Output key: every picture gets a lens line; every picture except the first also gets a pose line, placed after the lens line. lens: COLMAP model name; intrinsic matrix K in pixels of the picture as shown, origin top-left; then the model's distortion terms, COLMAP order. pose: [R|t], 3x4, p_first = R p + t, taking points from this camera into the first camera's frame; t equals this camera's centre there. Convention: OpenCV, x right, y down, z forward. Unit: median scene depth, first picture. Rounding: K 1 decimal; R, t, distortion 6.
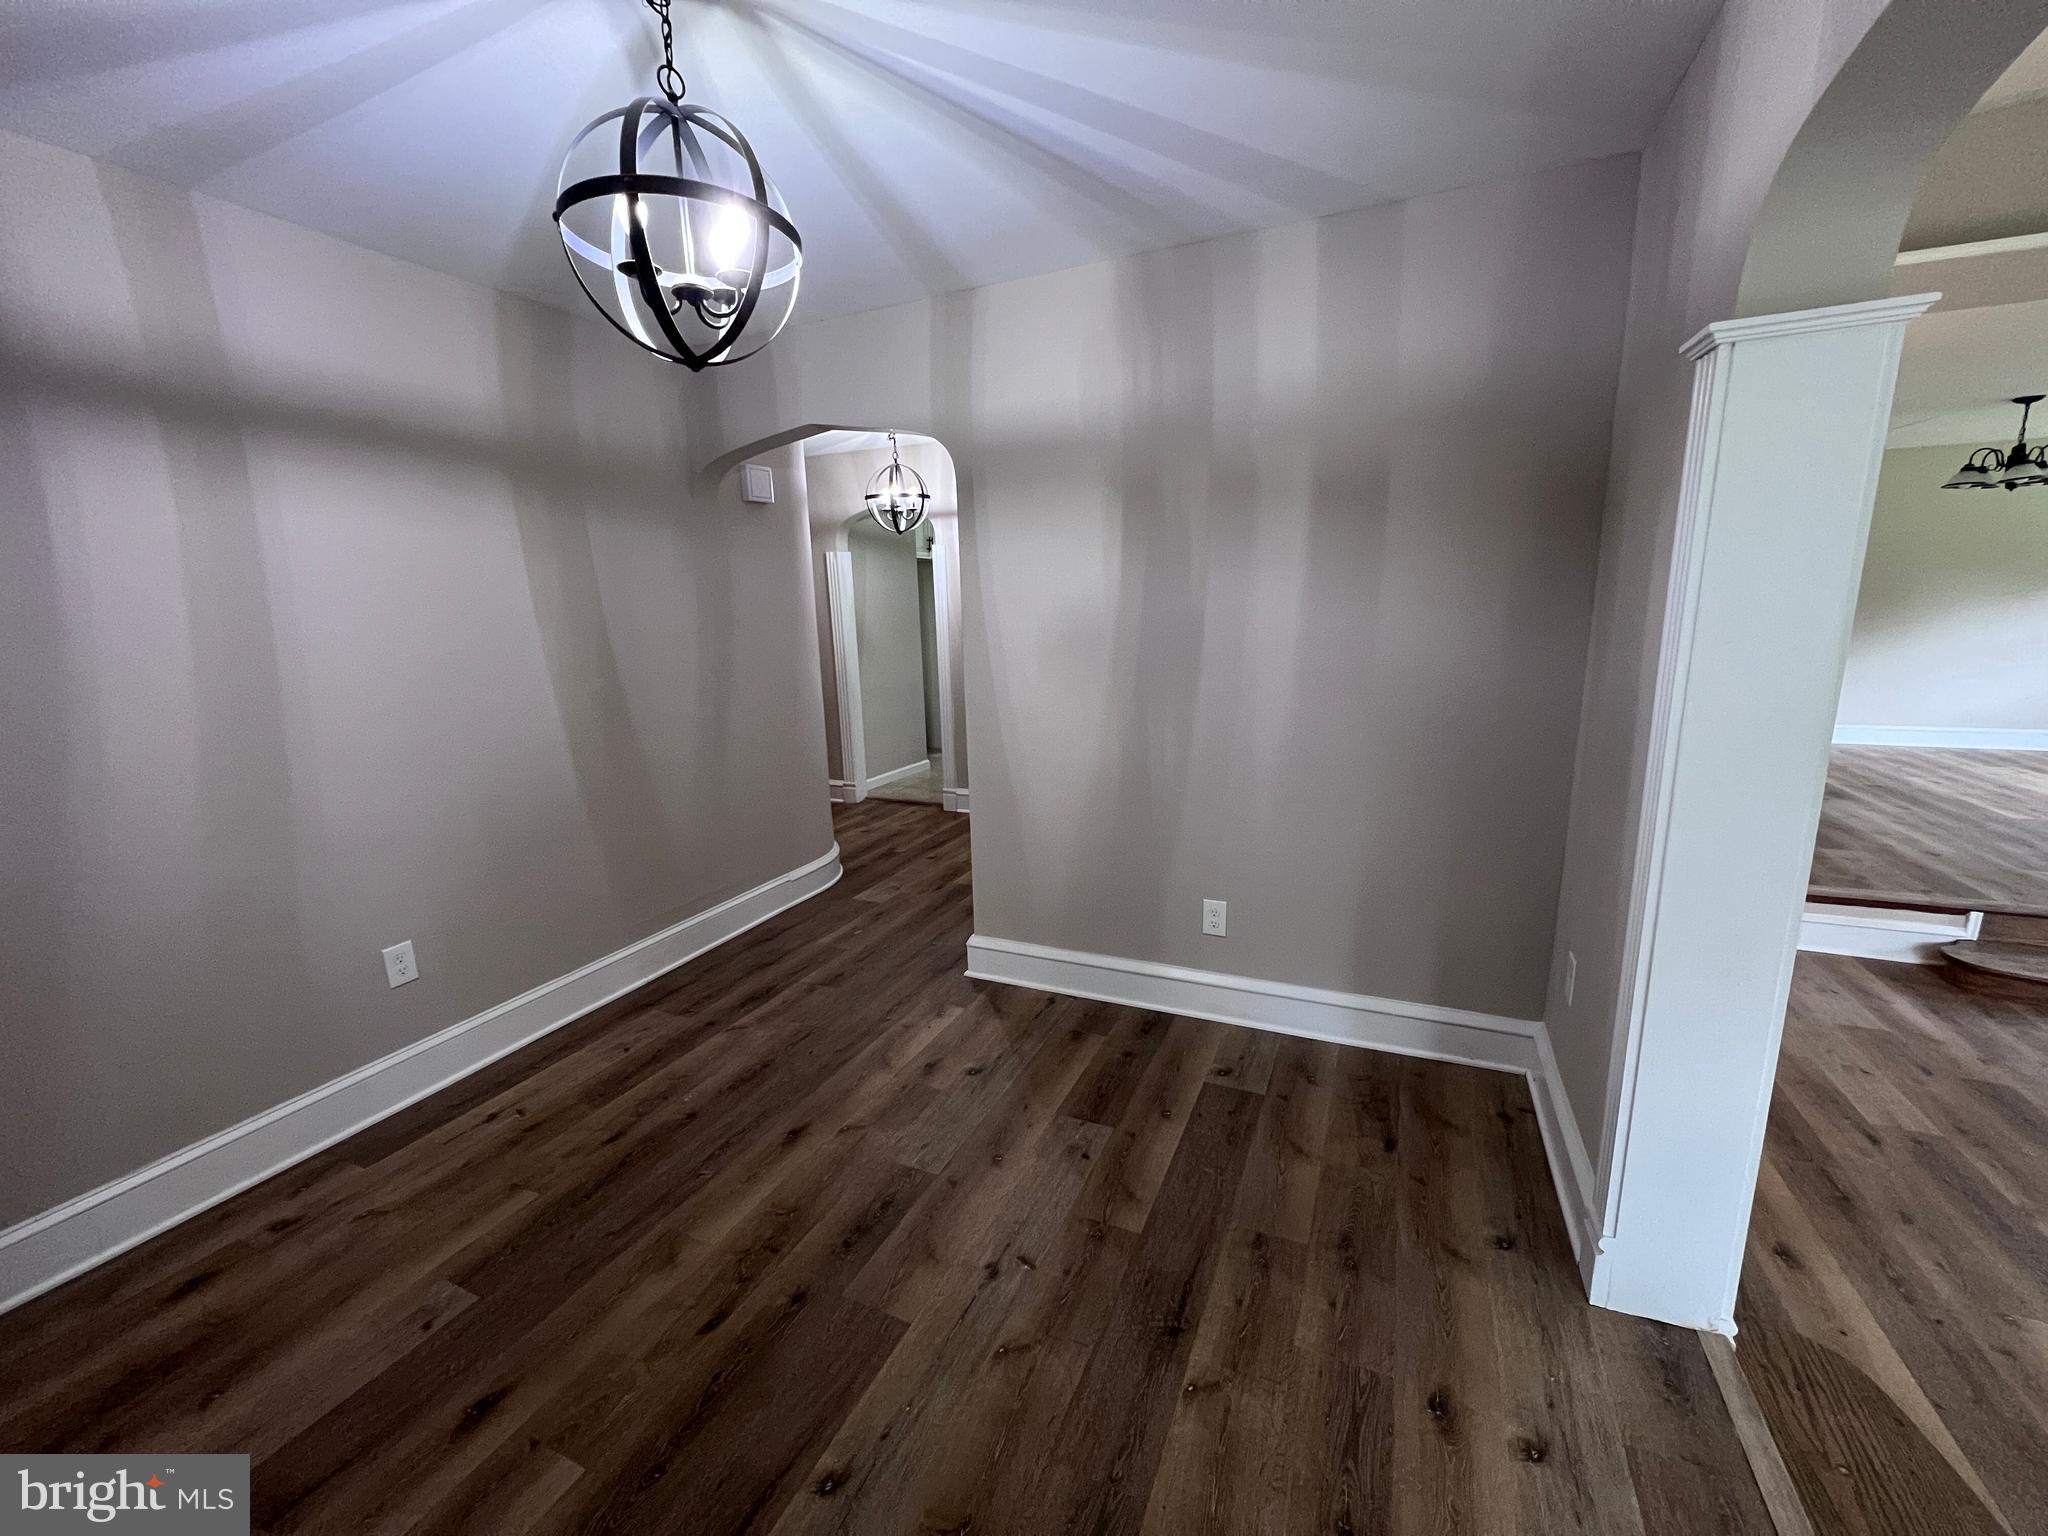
lens RADIAL K [[818.4, 0, 1026.2], [0, 818.4, 768.0], [0, 0, 1]] dist [-0.000011, 0.000009]
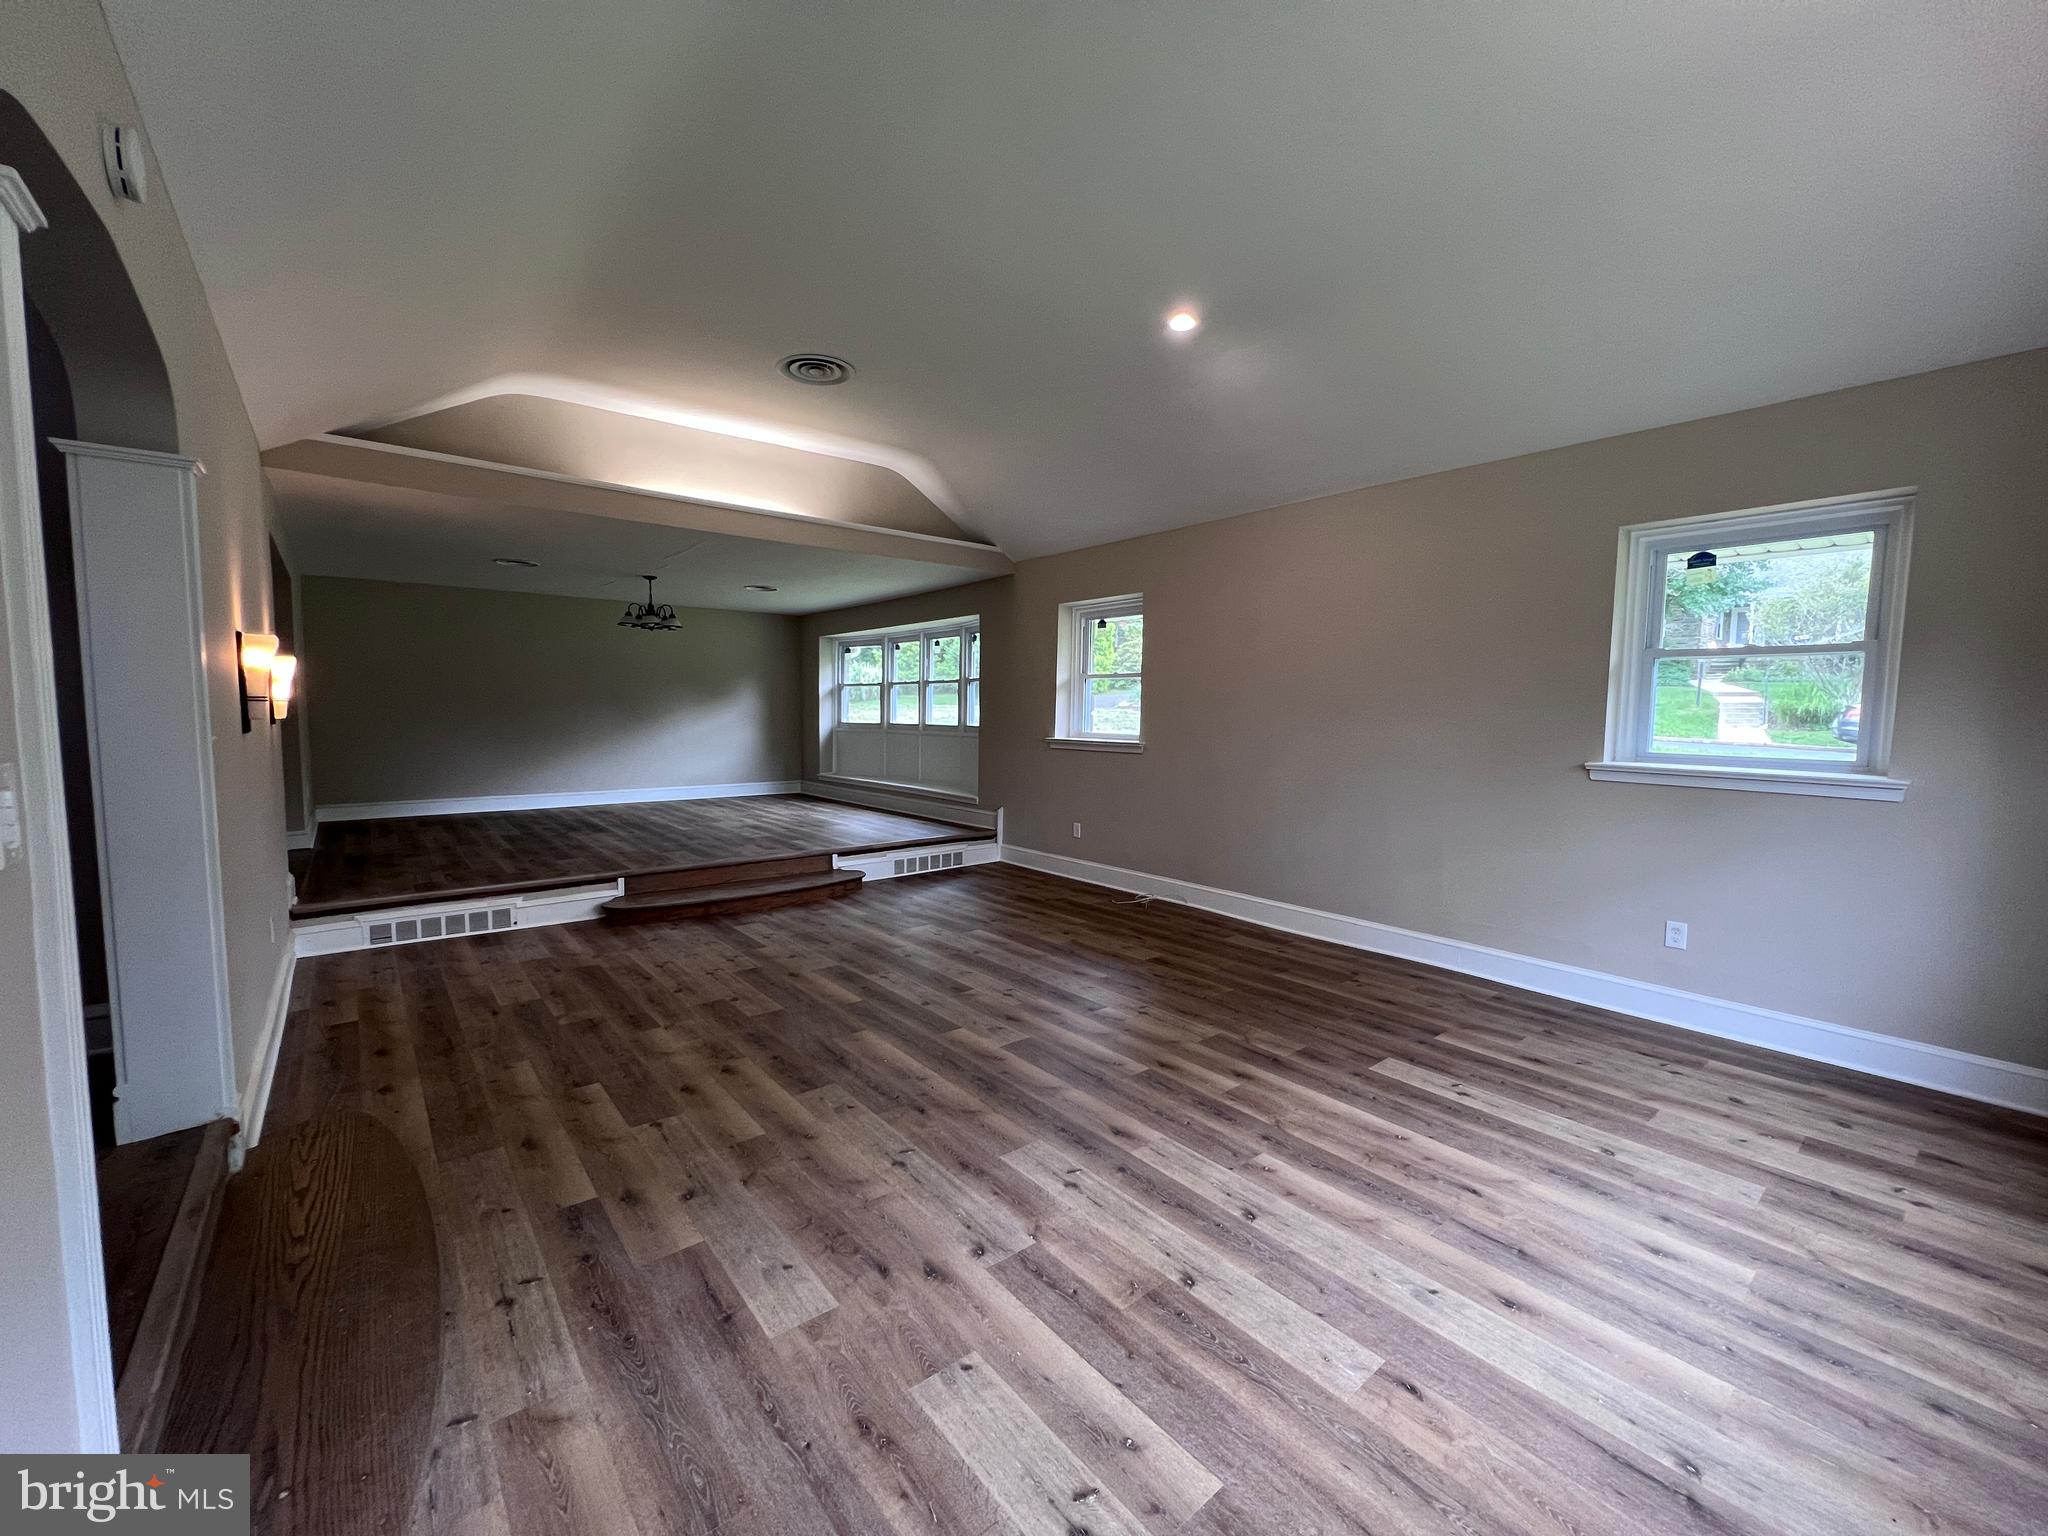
lens RADIAL K [[818.4, 0, 1020.4], [0, 818.4, 770.0], [0, 0, 1]] dist [-0.000011, 0.000009]
pose [[0.441911, -0.037283, 0.896284, 0.077455], [0.161487, 0.986120, -0.038601, 0.155100], [-0.882404, 0.161797, 0.441798, -0.433261]]
